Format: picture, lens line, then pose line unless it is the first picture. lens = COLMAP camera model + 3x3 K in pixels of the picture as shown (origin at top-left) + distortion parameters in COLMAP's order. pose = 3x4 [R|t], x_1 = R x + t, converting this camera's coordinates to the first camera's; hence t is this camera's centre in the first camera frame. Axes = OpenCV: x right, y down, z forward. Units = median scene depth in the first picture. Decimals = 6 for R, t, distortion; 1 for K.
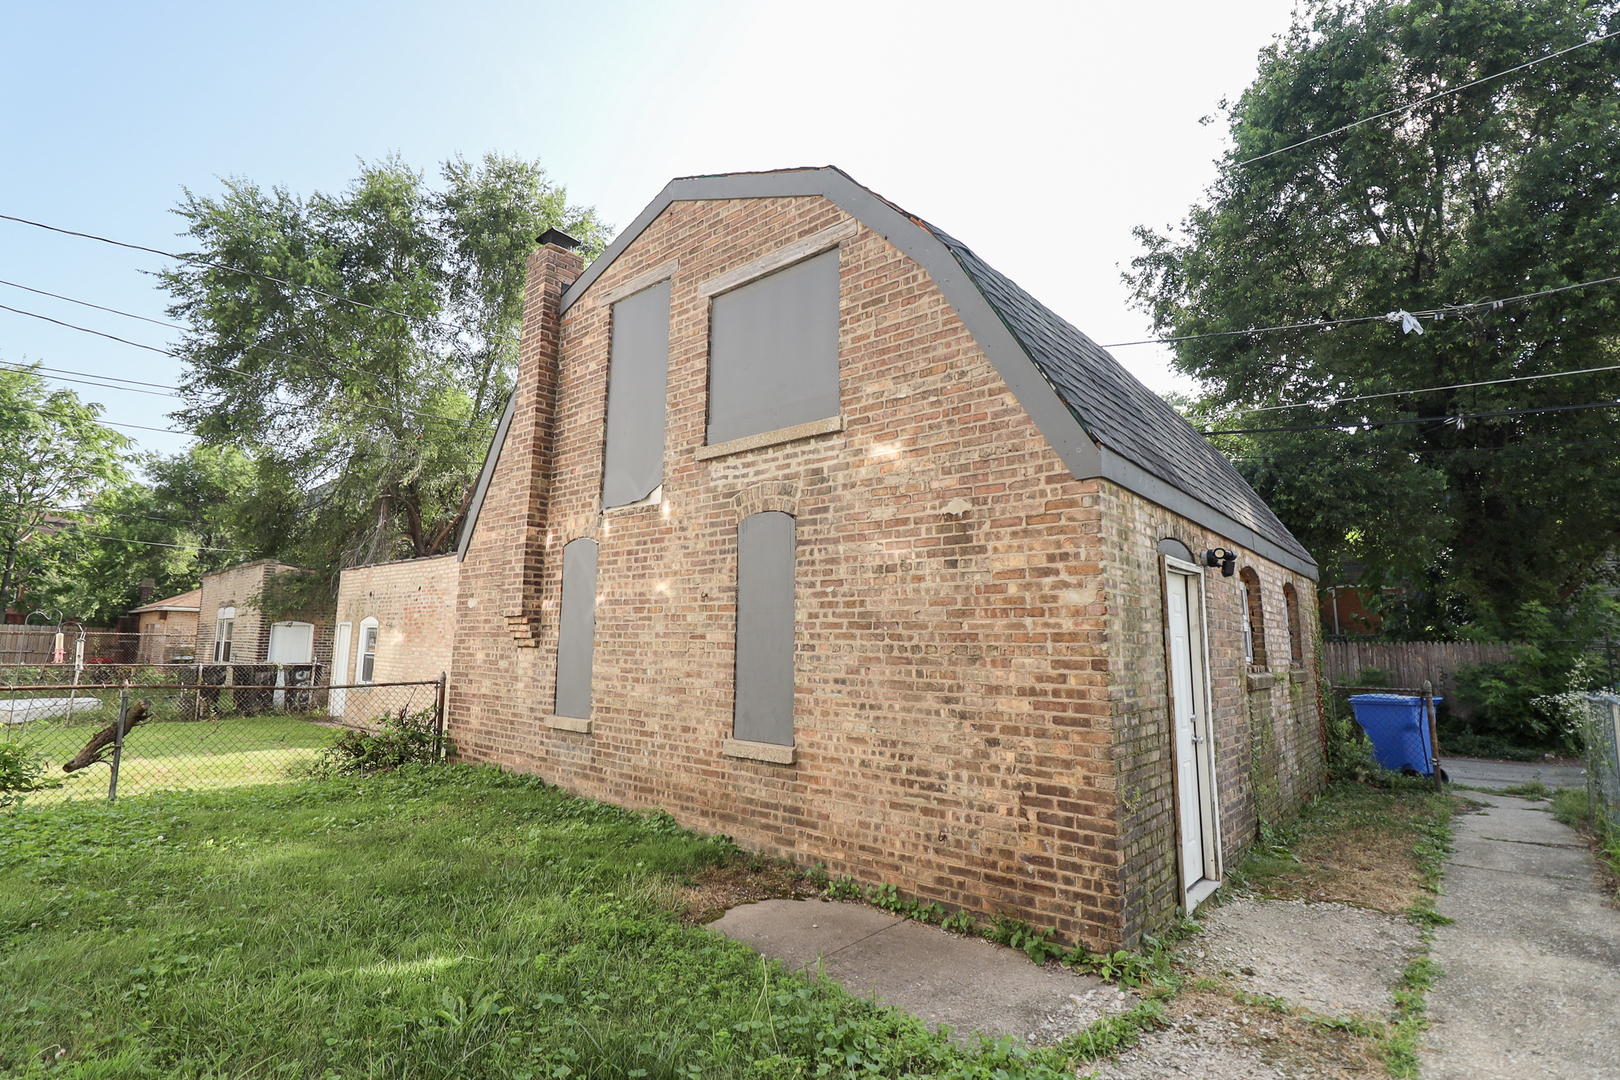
lens RADIAL K [[744.8, 0, 802.4], [0, 744.8, 540.7], [0, 0, 1]] dist [-0.000633, -0.000143]
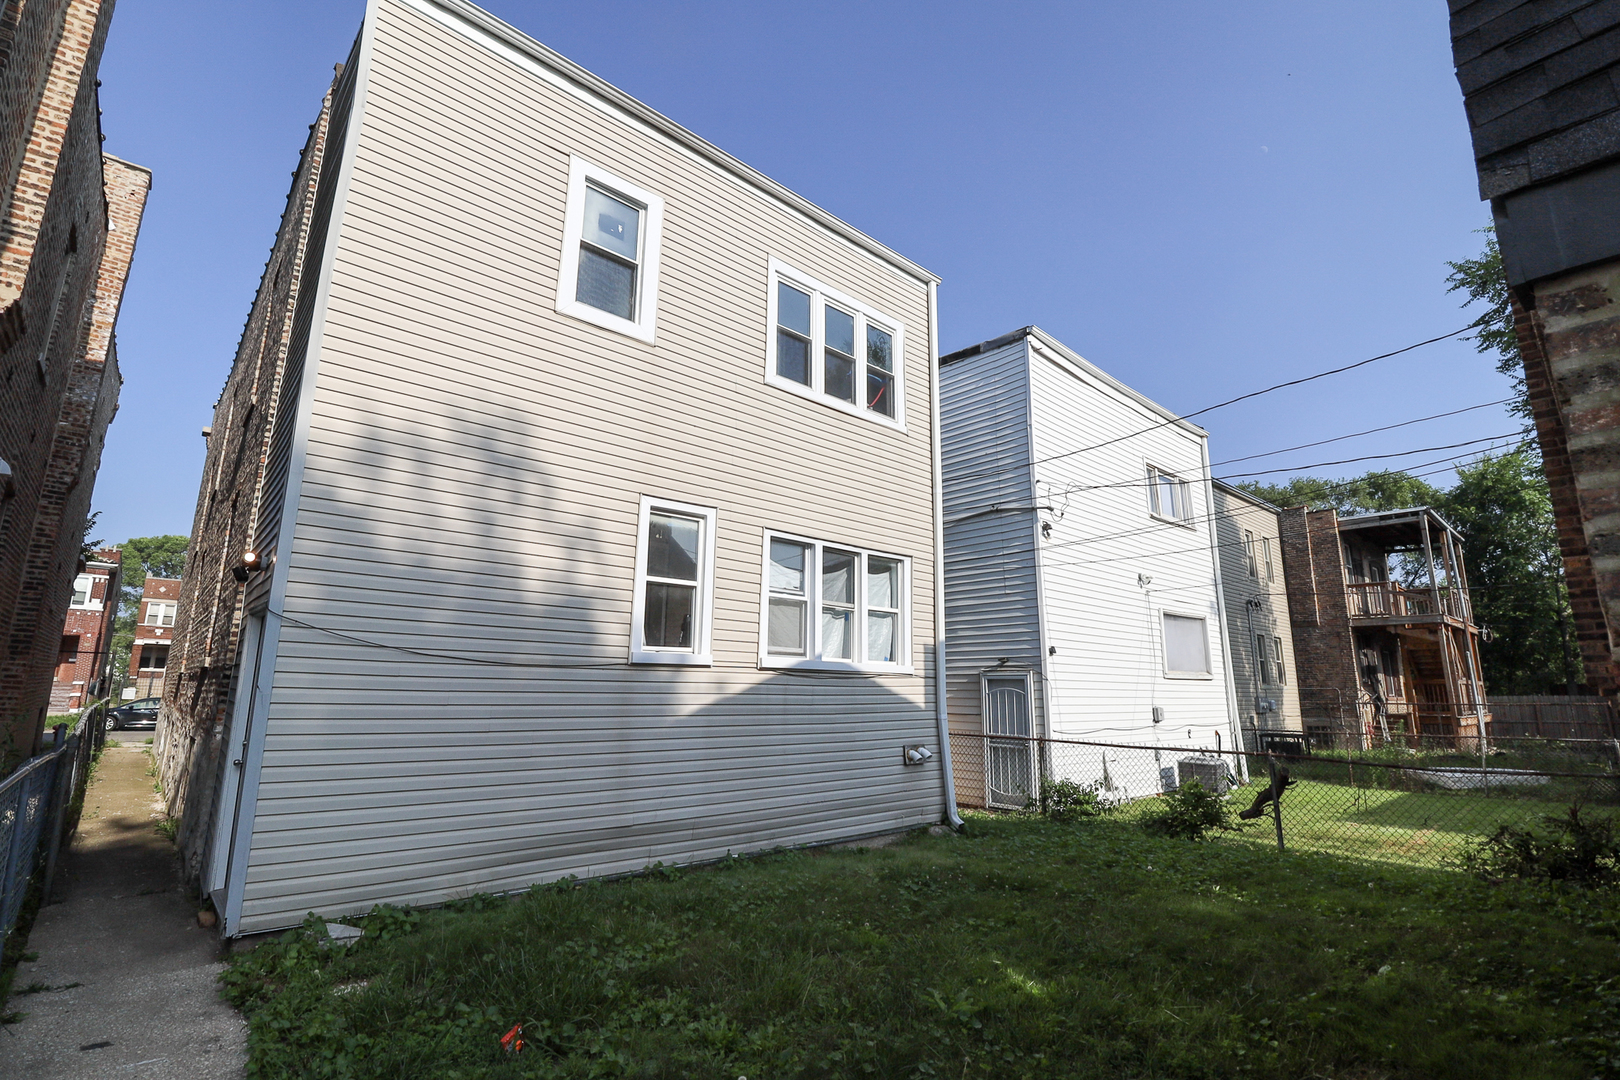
lens RADIAL K [[744.8, 0, 802.4], [0, 744.8, 540.7], [0, 0, 1]] dist [-0.000633, -0.000143]
pose [[-0.145052, -0.206940, -0.967541, 0.499439], [0.122247, 0.966642, -0.225075, 0.034127], [0.981843, -0.150927, -0.114915, 0.456238]]
